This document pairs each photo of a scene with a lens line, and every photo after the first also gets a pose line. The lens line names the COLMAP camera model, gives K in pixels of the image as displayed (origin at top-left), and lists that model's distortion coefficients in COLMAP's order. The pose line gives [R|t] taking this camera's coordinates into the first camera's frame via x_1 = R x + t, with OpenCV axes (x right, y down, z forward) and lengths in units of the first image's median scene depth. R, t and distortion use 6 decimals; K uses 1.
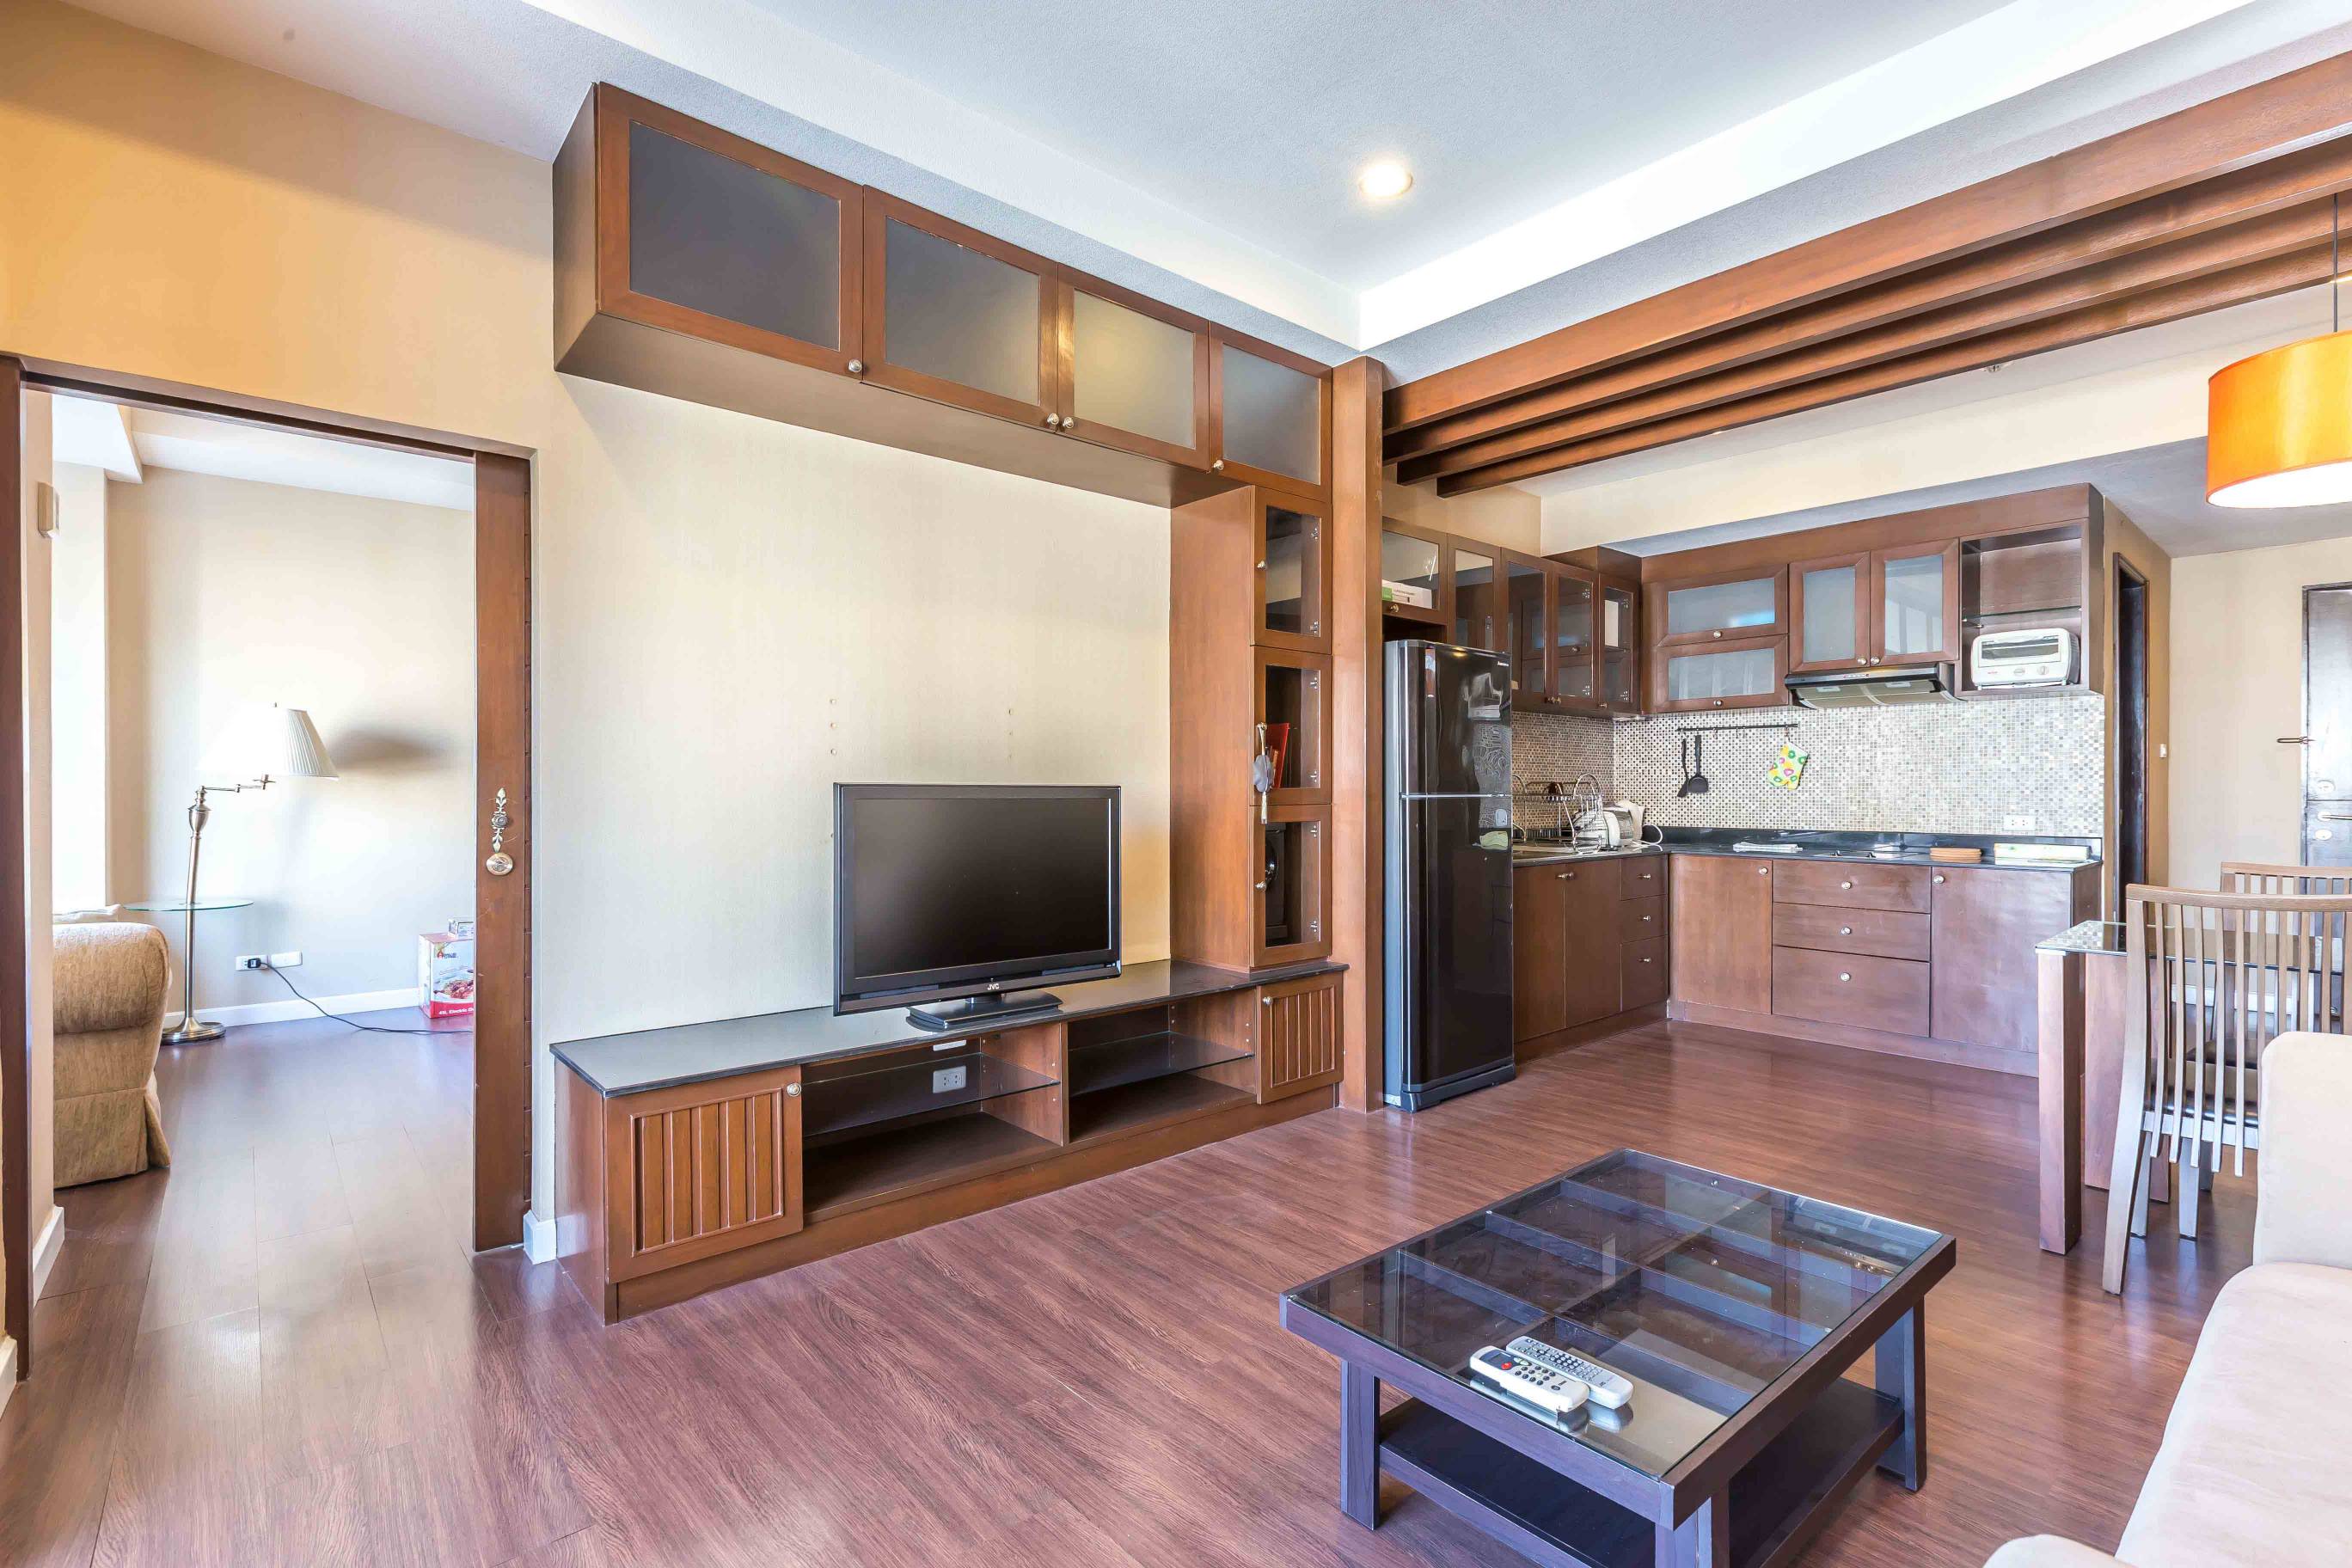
lens RADIAL K [[1072.4, 0, 1182.9], [0, 1072.4, 792.3], [0, 0, 1]] dist [0.000459, 0.001358]
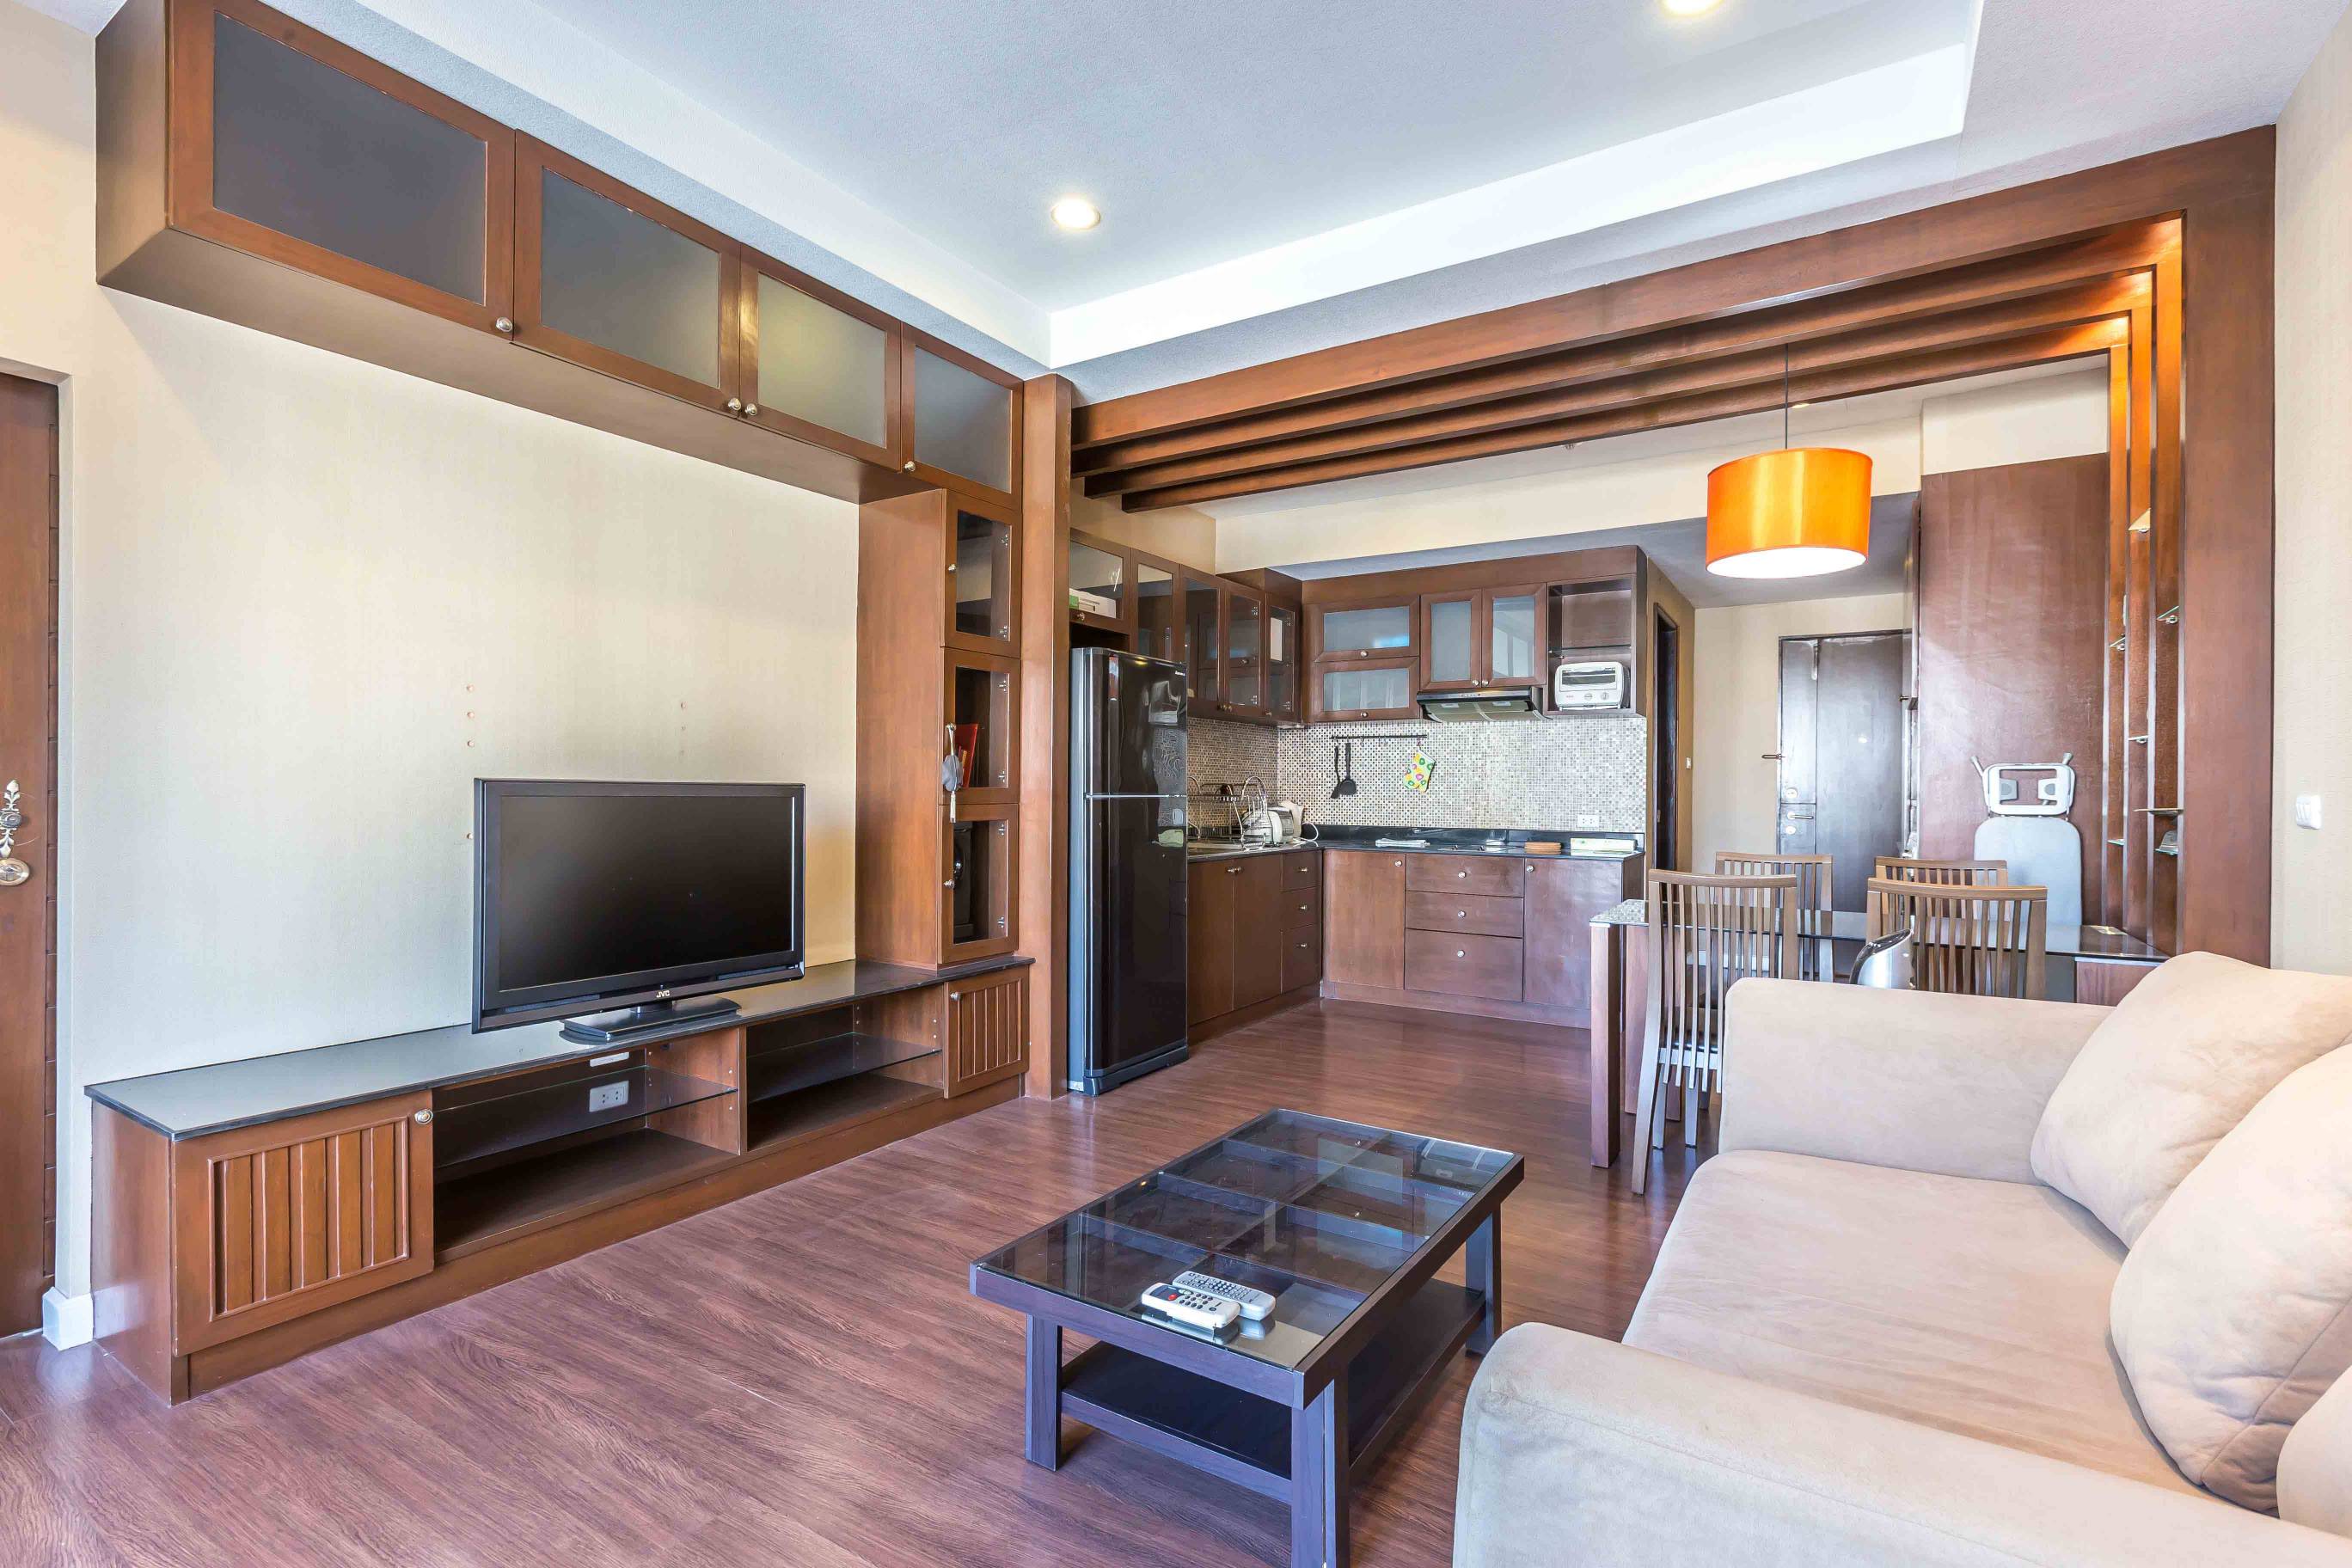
lens RADIAL K [[1072.4, 0, 1182.9], [0, 1072.4, 792.3], [0, 0, 1]] dist [0.000459, 0.001358]
pose [[0.958159, 0.006765, 0.286156, -0.007813], [-0.006990, 0.999976, -0.000238, -0.000629], [-0.286150, -0.001772, 0.958183, -0.042160]]
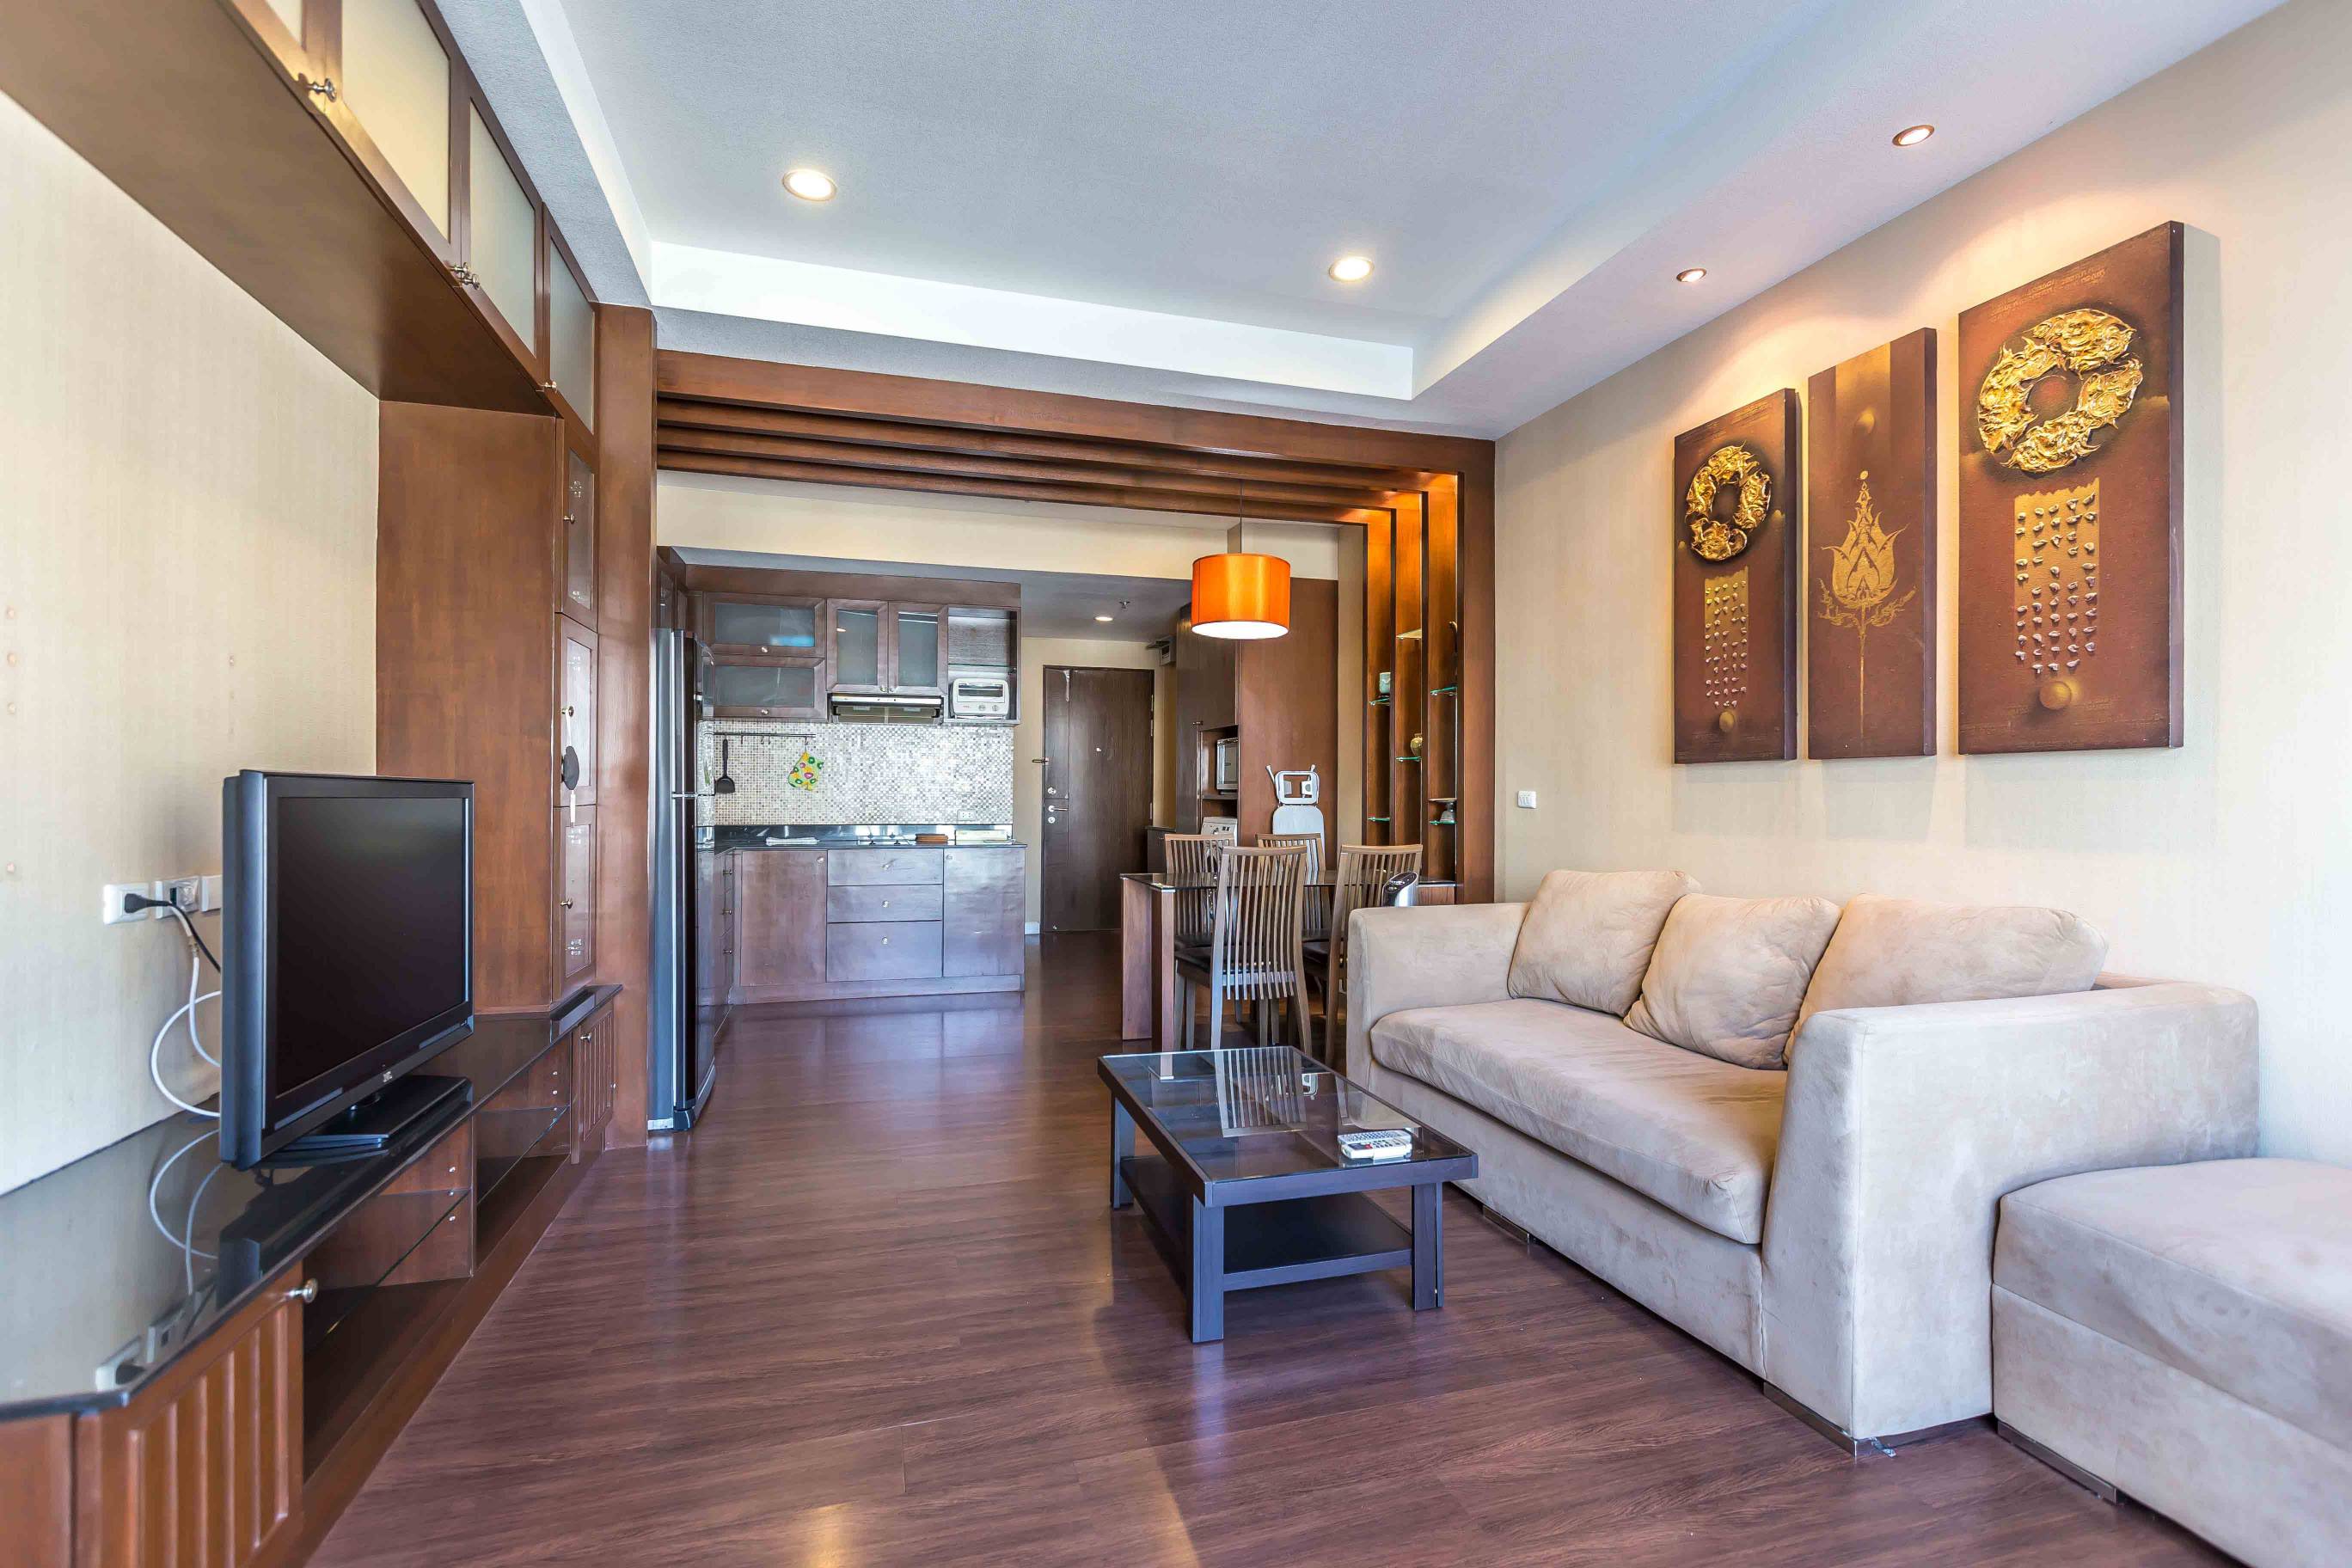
lens RADIAL K [[1074.3, 0, 1183.0], [0, 1074.3, 789.0], [0, 0, 1]] dist [-0.001481, -0.000040]
pose [[0.413821, 0.006319, 0.910336, -0.579205], [-0.003003, 0.999980, -0.005576, 0.002671], [-0.910353, -0.000427, 0.413832, 0.262818]]
